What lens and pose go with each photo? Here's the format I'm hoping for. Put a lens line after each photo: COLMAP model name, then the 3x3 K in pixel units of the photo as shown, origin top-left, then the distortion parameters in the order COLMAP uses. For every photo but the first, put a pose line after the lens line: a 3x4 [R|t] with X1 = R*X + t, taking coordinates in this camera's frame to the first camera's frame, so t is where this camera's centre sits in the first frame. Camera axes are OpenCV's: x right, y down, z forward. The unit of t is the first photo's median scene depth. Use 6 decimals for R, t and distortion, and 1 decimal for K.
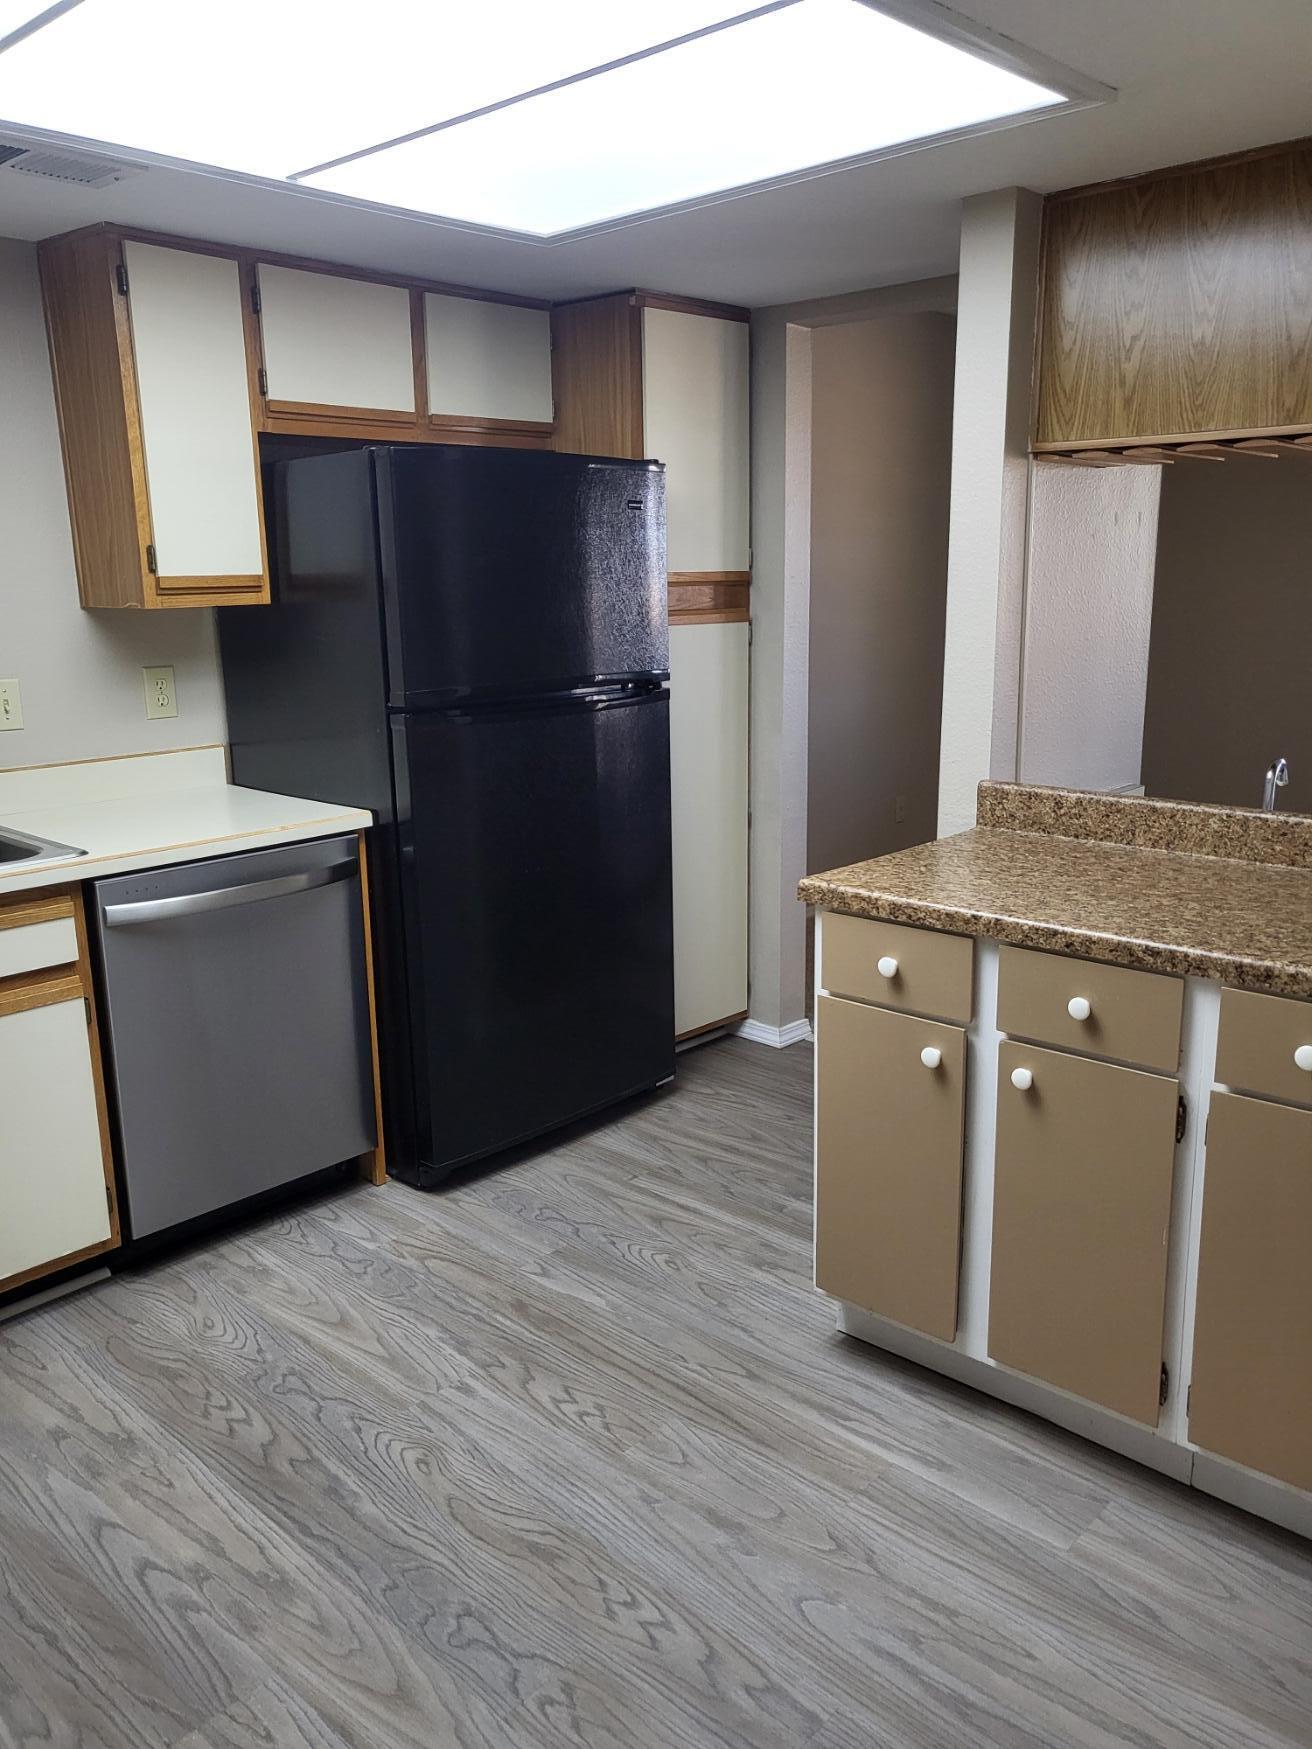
lens RADIAL K [[1391.3, 0, 656.0], [0, 1391.3, 875.6], [0, 0, 1]] dist [-0.038730, 0.097778]
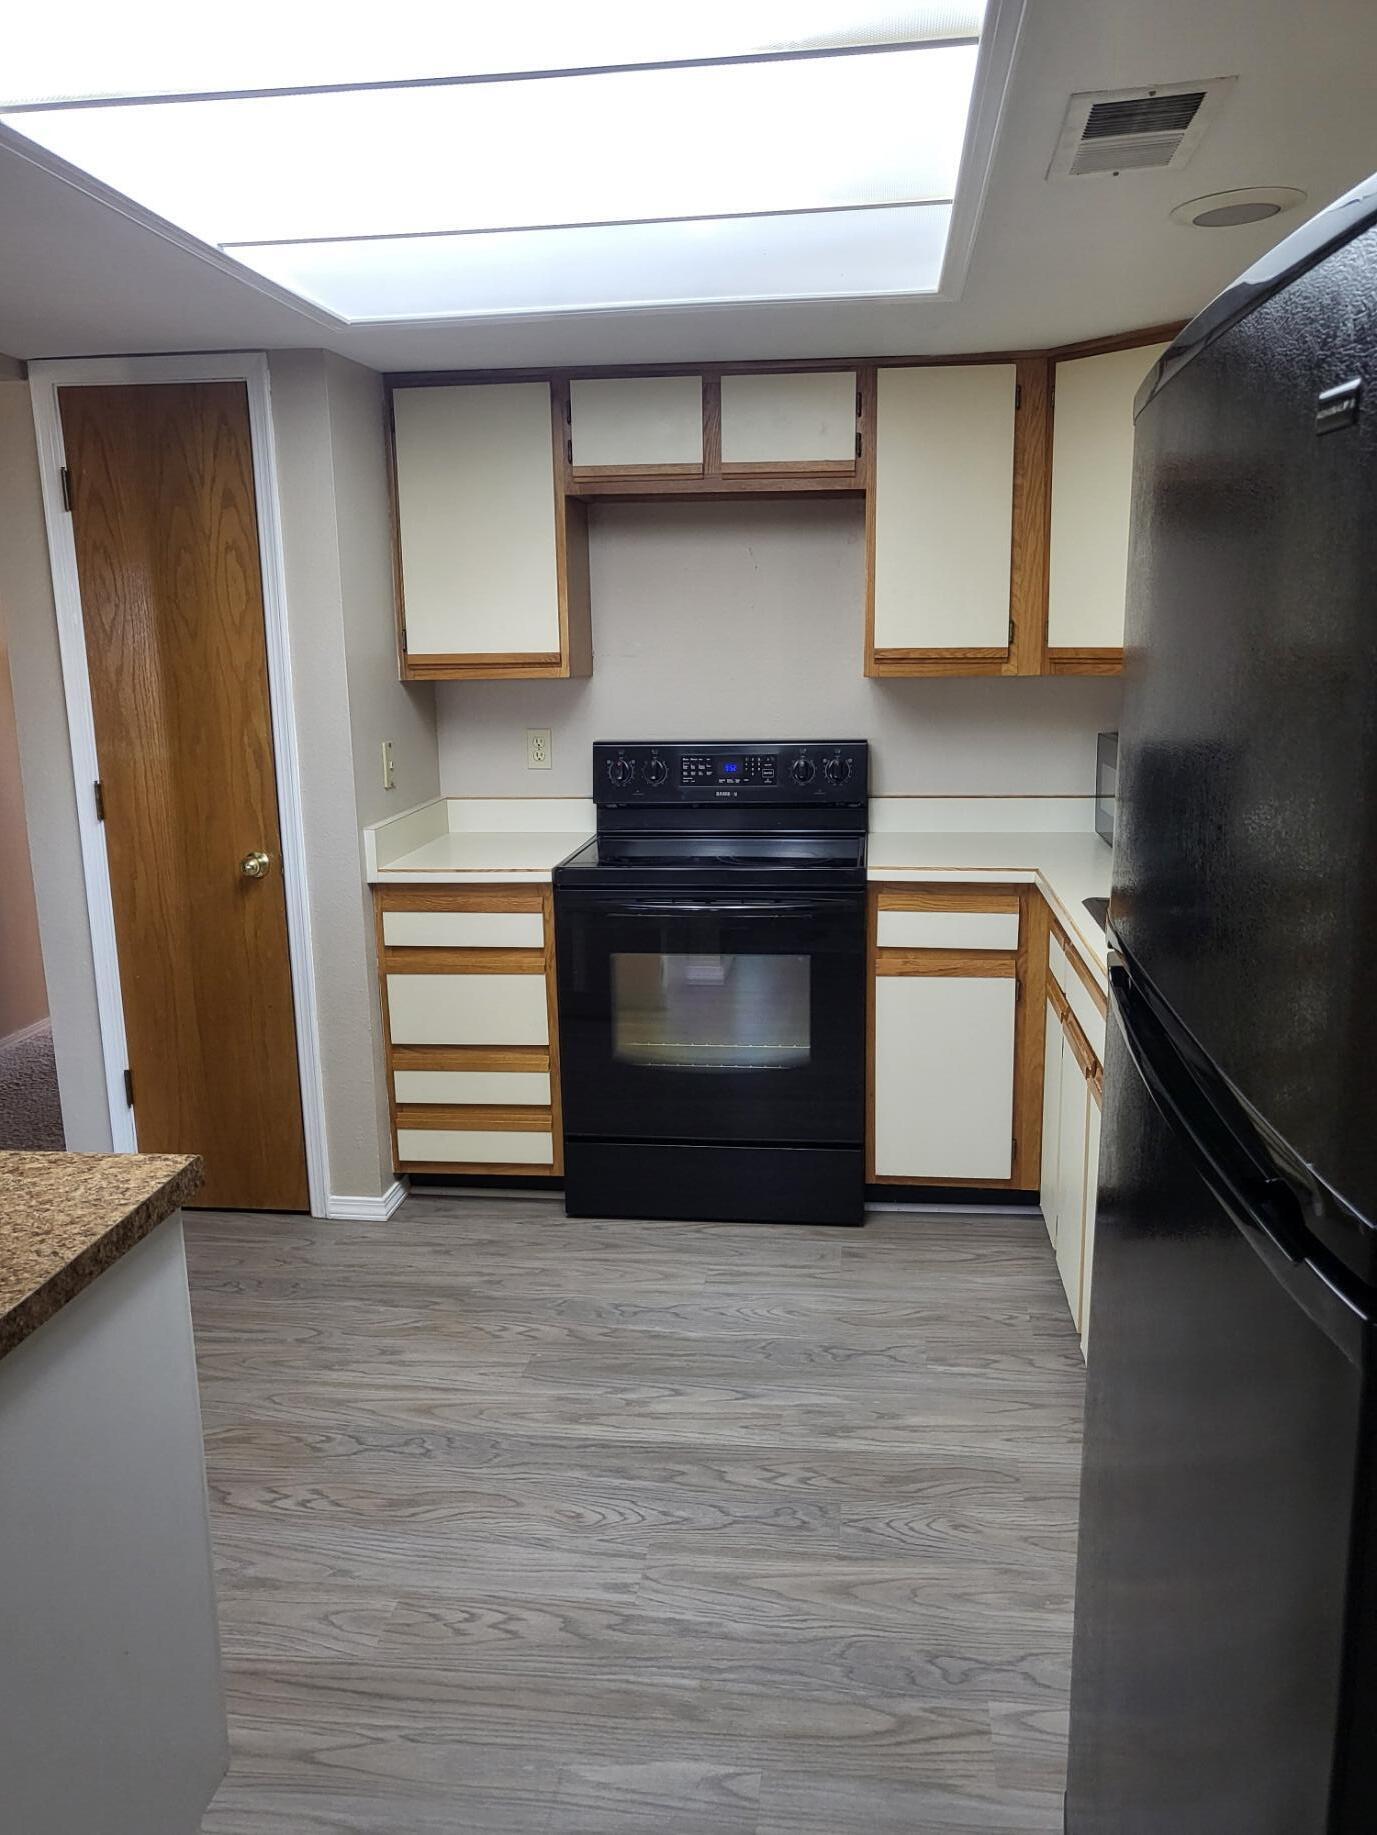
lens RADIAL K [[1459.7, 0, 693.3], [0, 1459.7, 917.7], [0, 0, 1]] dist [-0.038730, 0.097778]
pose [[-0.812185, 0.136823, -0.567129, 0.296144], [-0.103673, 0.922789, 0.371097, -0.374562], [0.574114, 0.360196, -0.735290, 1.619756]]
